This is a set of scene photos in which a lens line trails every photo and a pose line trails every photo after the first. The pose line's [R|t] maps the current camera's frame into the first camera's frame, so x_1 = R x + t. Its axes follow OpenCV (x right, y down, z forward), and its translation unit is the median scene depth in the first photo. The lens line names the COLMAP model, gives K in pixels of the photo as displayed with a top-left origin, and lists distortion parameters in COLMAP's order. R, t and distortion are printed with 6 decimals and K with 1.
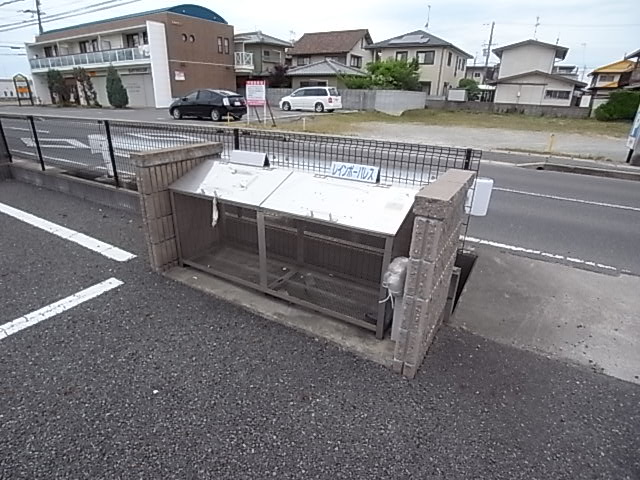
lens RADIAL K [[357.7, 0, 303.6], [0, 357.7, 243.3], [0, 0, 1]] dist [-0.070471, 0.017038]
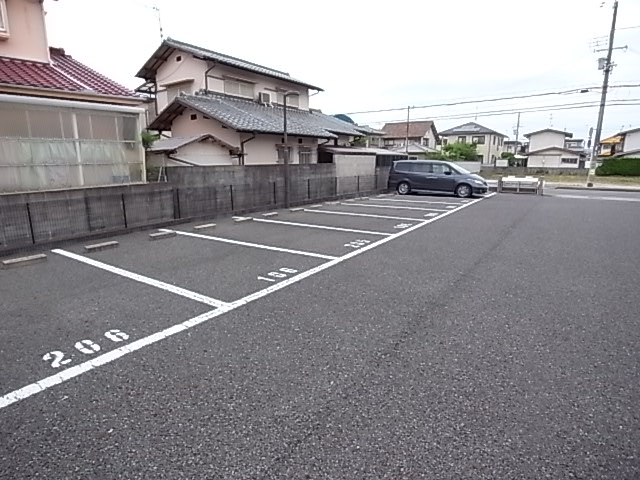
lens RADIAL K [[357.7, 0, 303.6], [0, 357.7, 243.3], [0, 0, 1]] dist [-0.070471, 0.017038]
pose [[0.997220, -0.007473, -0.074143, -0.349234], [-0.005659, 0.984492, -0.175335, 0.214609], [0.074304, 0.175268, 0.981713, -0.555588]]
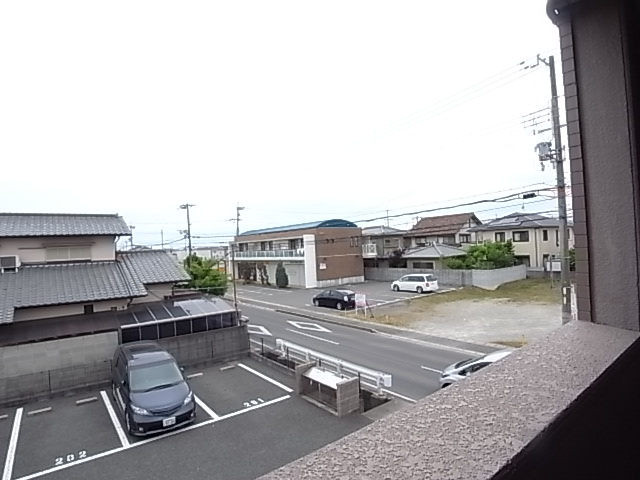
lens RADIAL K [[357.7, 0, 303.6], [0, 357.7, 243.3], [0, 0, 1]] dist [-0.070471, 0.017038]
pose [[0.925082, -0.063993, -0.374338, 0.123594], [-0.088987, 0.921733, -0.377478, -0.000113], [0.369195, 0.382509, 0.846984, -0.298369]]
